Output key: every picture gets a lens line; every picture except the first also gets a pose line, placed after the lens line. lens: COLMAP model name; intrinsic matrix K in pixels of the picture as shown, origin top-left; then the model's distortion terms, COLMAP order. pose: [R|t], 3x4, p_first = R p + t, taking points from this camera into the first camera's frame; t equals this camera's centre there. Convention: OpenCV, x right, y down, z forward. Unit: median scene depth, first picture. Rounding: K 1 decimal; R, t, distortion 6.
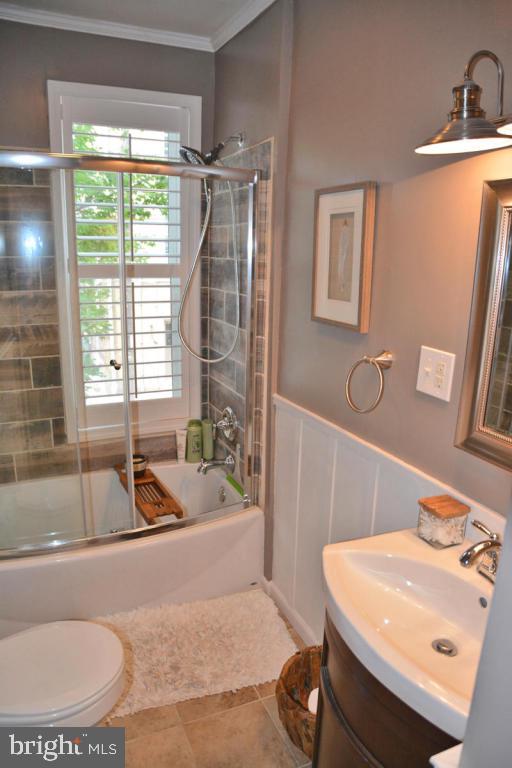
lens RADIAL K [[542.3, 0, 264.2], [0, 542.3, 396.4], [0, 0, 1]] dist [-0.128733, 0.070082]
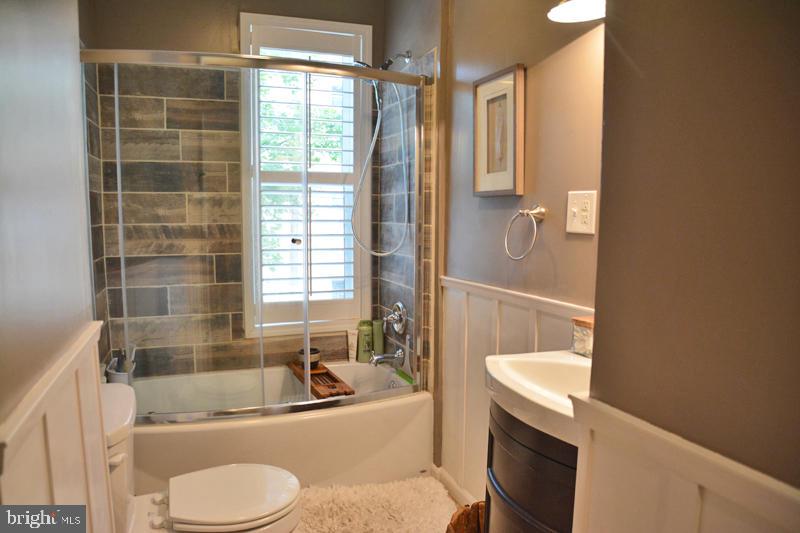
lens RADIAL K [[564.9, 0, 396.6], [0, 564.9, 279.8], [0, 0, 1]] dist [-0.128733, 0.070082]
pose [[0.997817, -0.013111, -0.064720, 0.002534], [0.003234, 0.988618, -0.150415, 0.153121], [0.065955, 0.149877, 0.986502, -0.091286]]
